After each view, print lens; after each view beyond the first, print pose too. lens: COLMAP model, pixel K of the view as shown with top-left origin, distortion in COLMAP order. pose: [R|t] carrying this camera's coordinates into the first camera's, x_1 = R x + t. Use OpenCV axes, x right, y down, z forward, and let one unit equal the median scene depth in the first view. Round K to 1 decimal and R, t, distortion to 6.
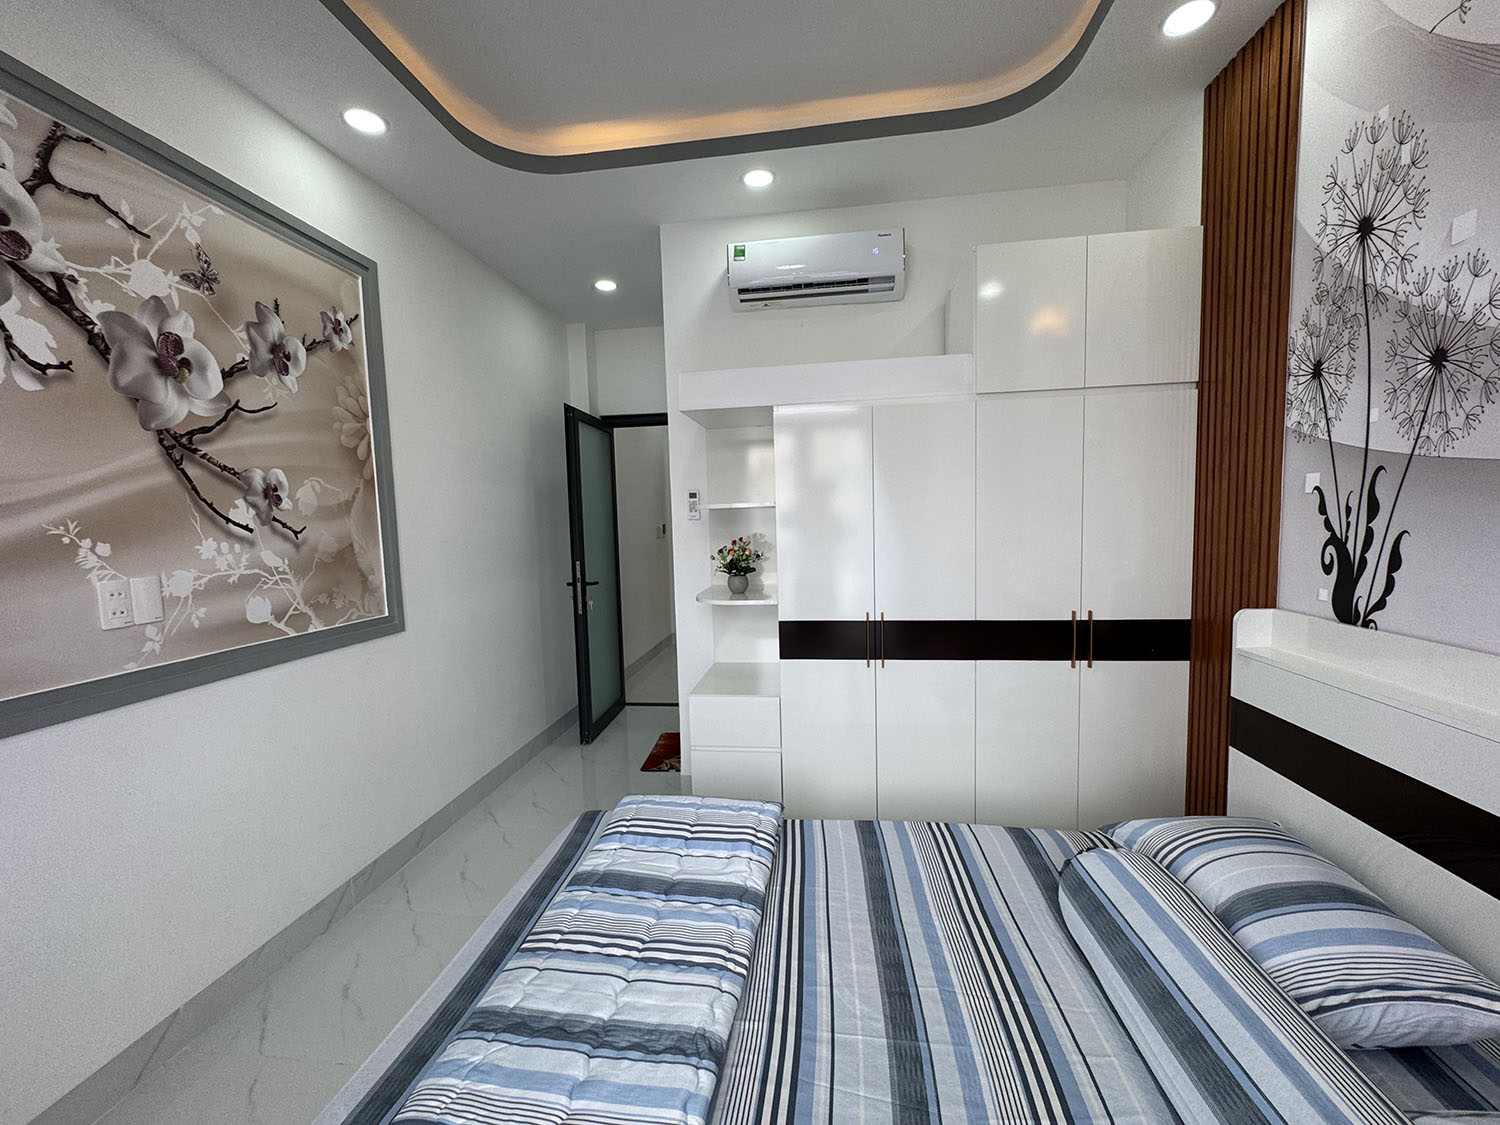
lens RADIAL K [[600.5, 0, 750.0], [0, 600.5, 562.5], [0, 0, 1]] dist [-0.004608, 0.000775]
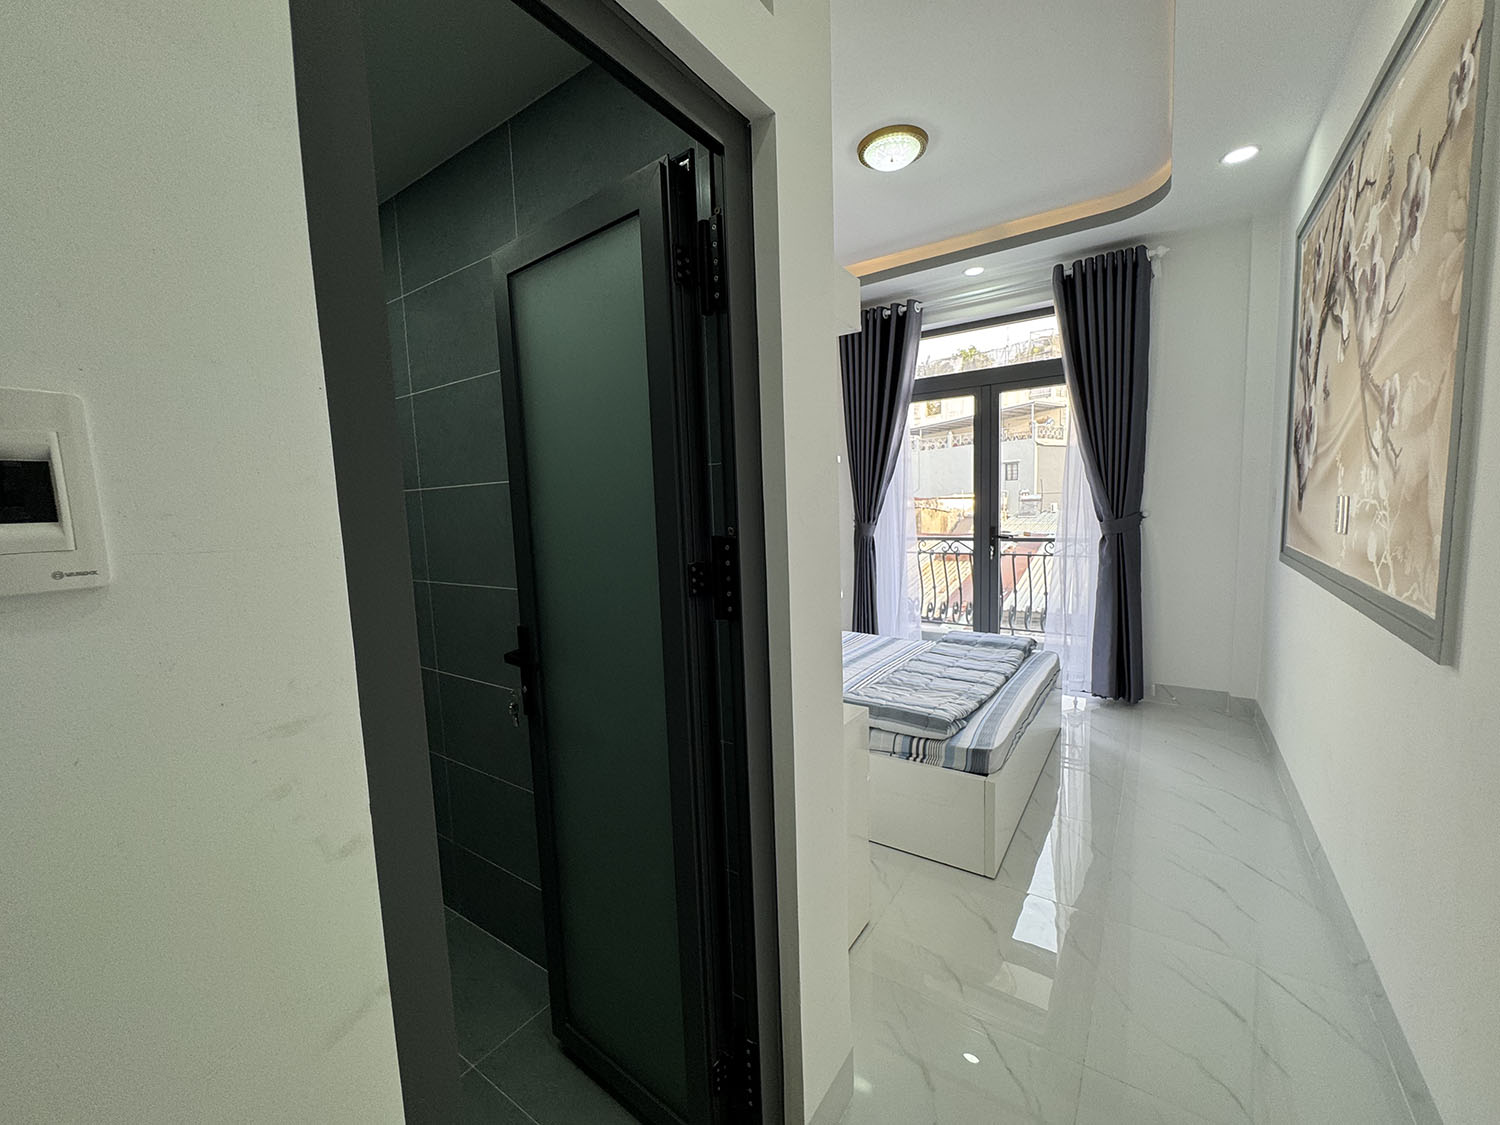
lens RADIAL K [[600.5, 0, 750.0], [0, 600.5, 562.5], [0, 0, 1]] dist [-0.004608, 0.000775]
pose [[-0.887929, 0.016081, 0.459700, -0.500617], [0.096869, 0.983513, 0.152702, -0.145092], [-0.449666, 0.180119, -0.874847, 2.645619]]
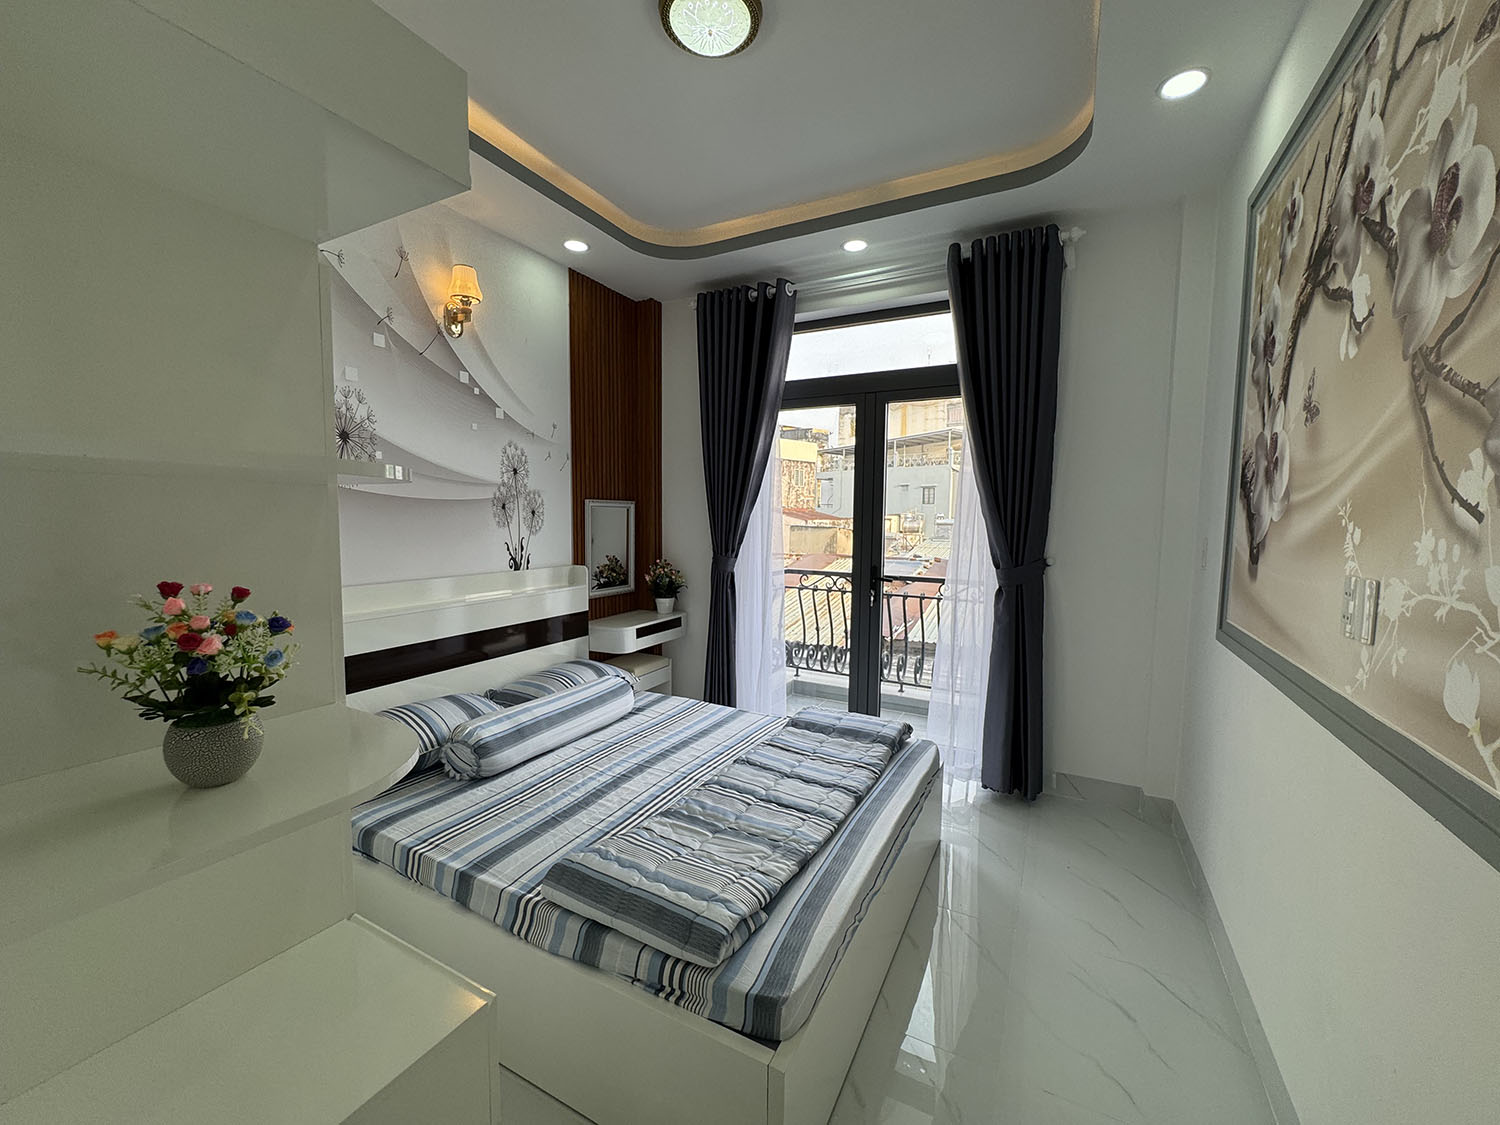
lens RADIAL K [[600.5, 0, 750.0], [0, 600.5, 562.5], [0, 0, 1]] dist [-0.004608, 0.000775]
pose [[-0.937174, -0.007563, 0.348779, -0.574781], [0.044479, 0.989015, 0.140962, -0.128378], [-0.346014, 0.147620, -0.926543, 1.925416]]
